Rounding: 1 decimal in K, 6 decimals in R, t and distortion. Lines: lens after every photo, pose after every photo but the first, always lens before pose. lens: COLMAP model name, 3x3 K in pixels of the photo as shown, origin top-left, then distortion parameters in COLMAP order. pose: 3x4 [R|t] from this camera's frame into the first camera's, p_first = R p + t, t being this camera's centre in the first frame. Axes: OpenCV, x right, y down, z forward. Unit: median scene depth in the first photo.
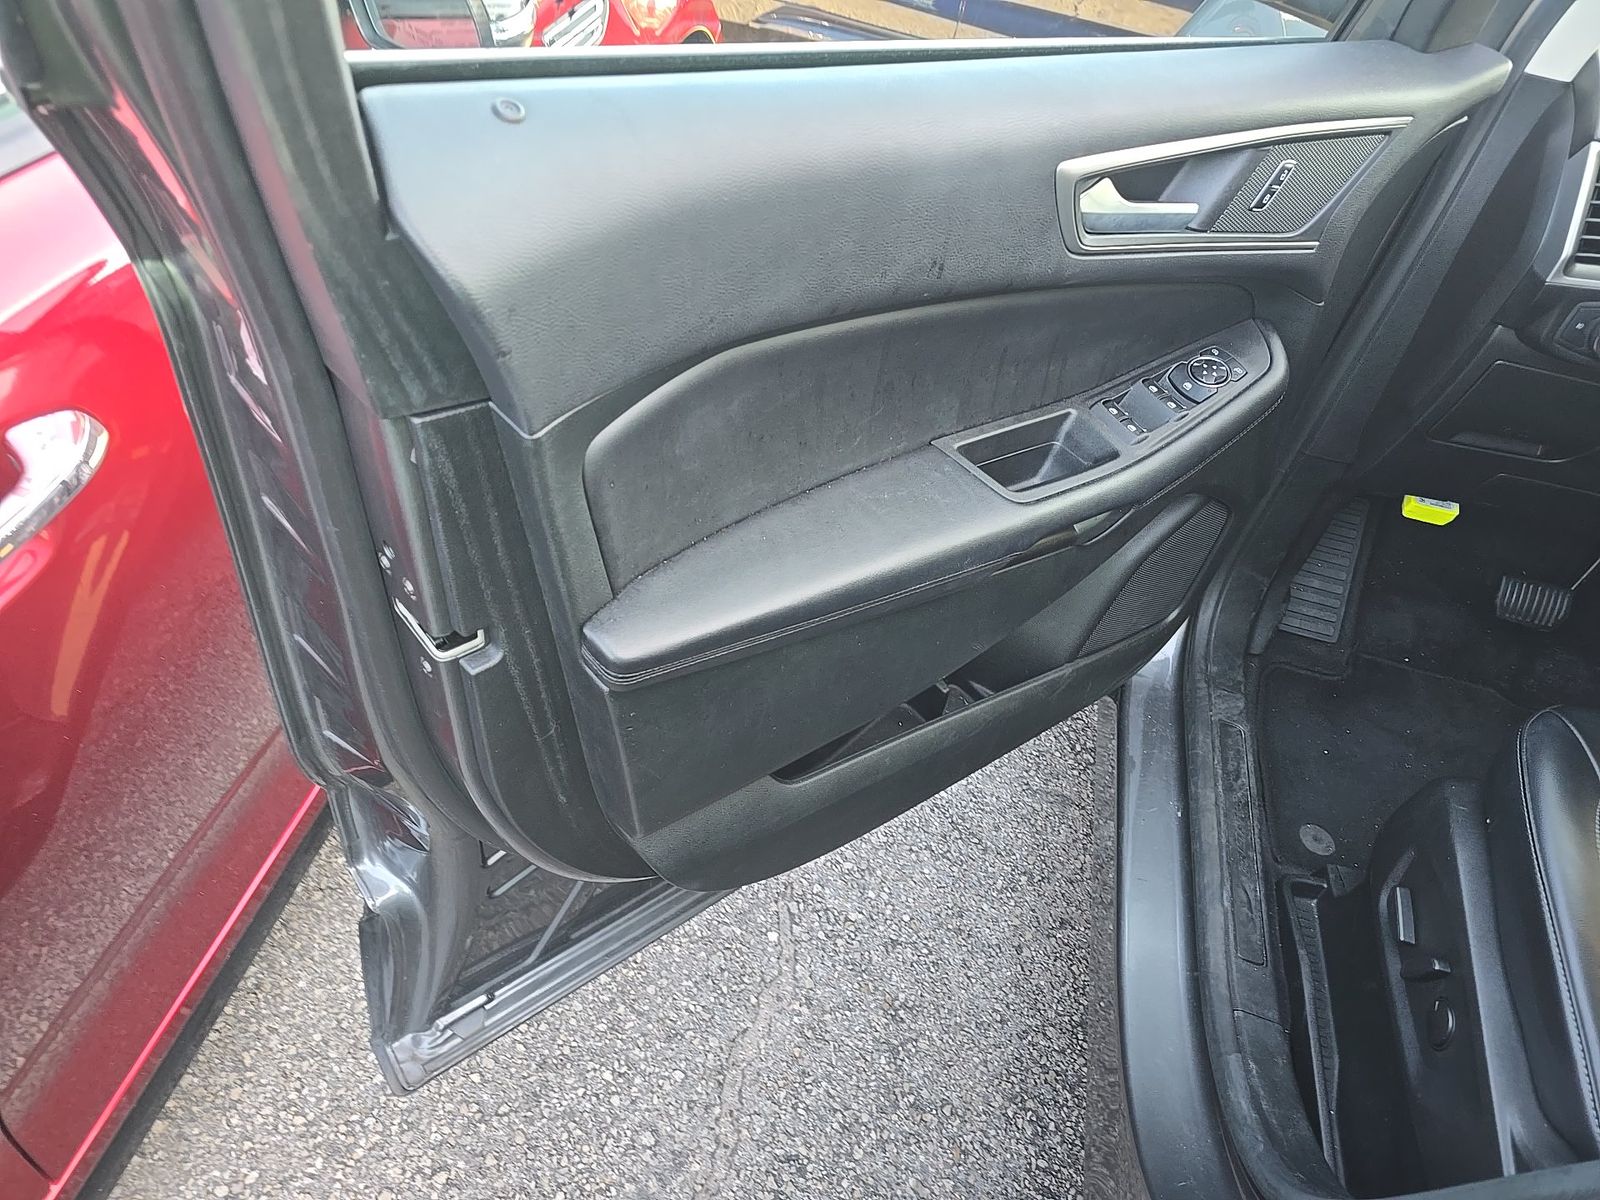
lens RADIAL K [[1090.2, 0, 796.1], [0, 1090.2, 601.8], [0, 0, 1]] dist [0.038641, -0.025958]
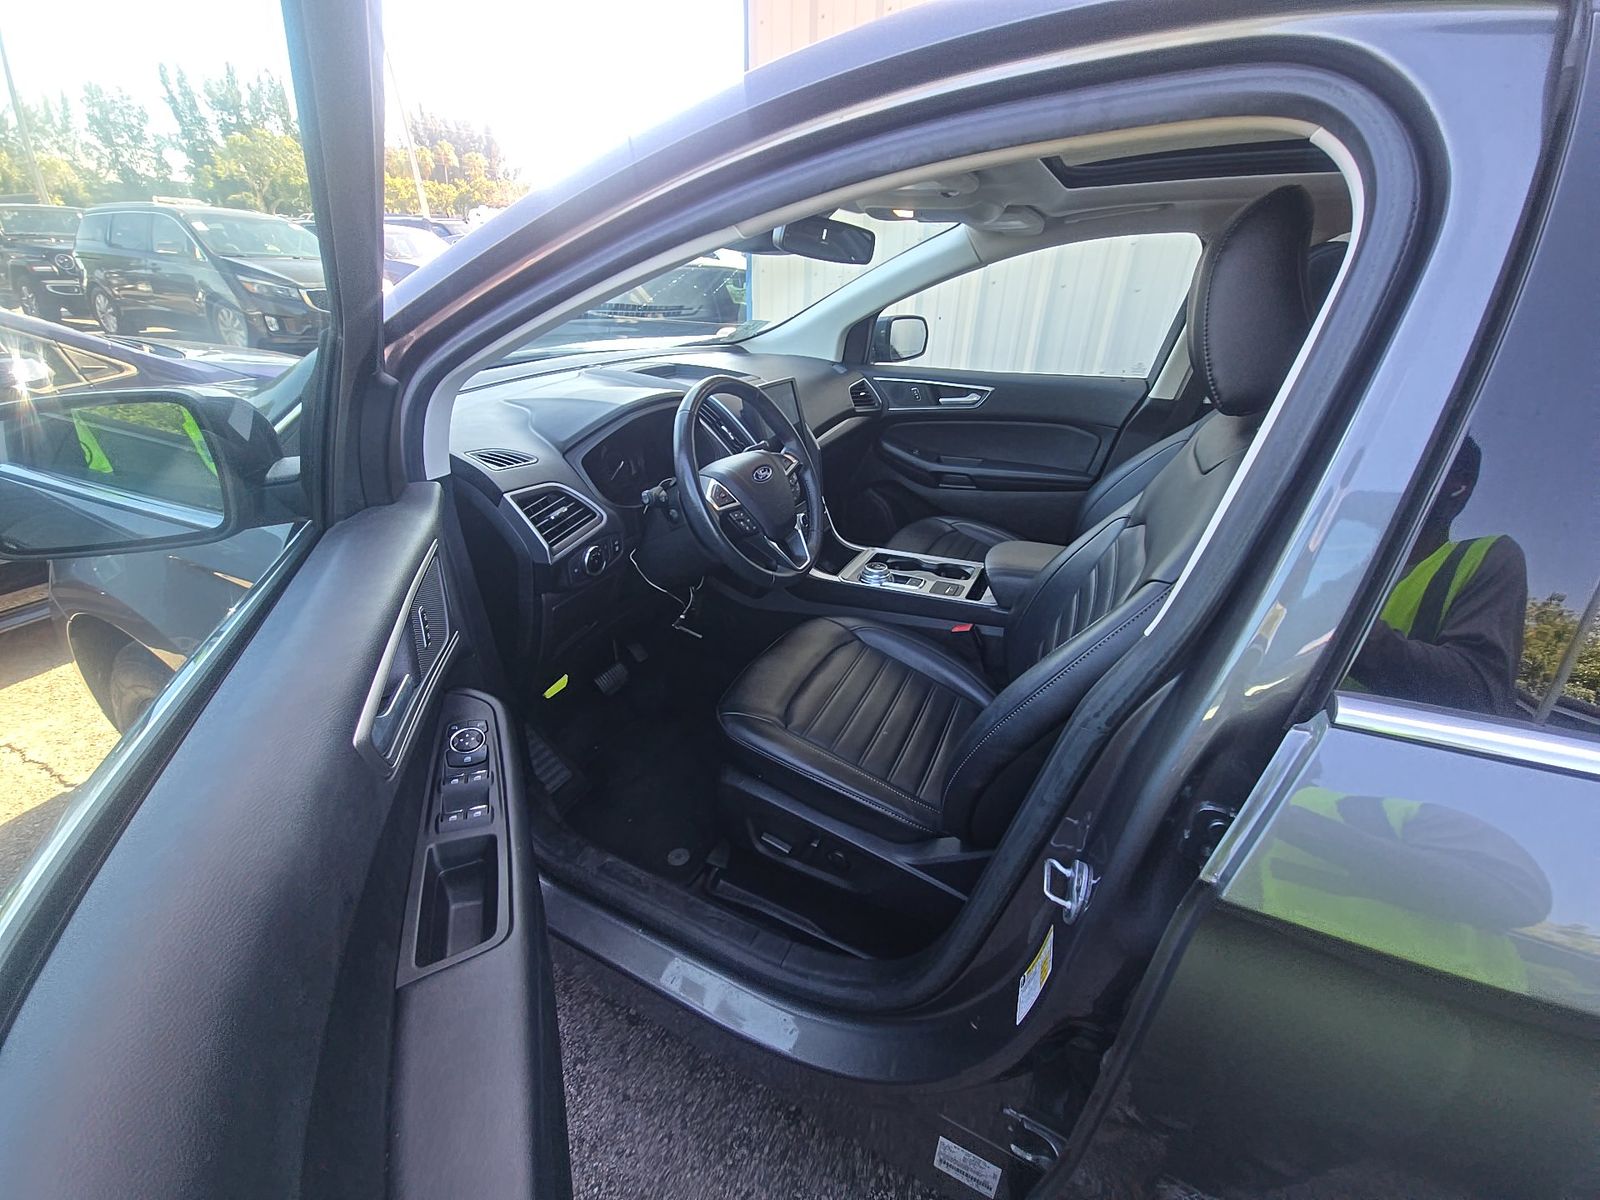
lens RADIAL K [[642.1, 0, 795.3], [0, 642.1, 598.8], [0, 0, 1]] dist [0.003994, 0.000274]
pose [[0.235367, -0.563336, 0.791995, -0.031402], [0.701195, 0.662696, 0.262984, -0.173458], [-0.672999, 0.493445, 0.550985, 0.160176]]
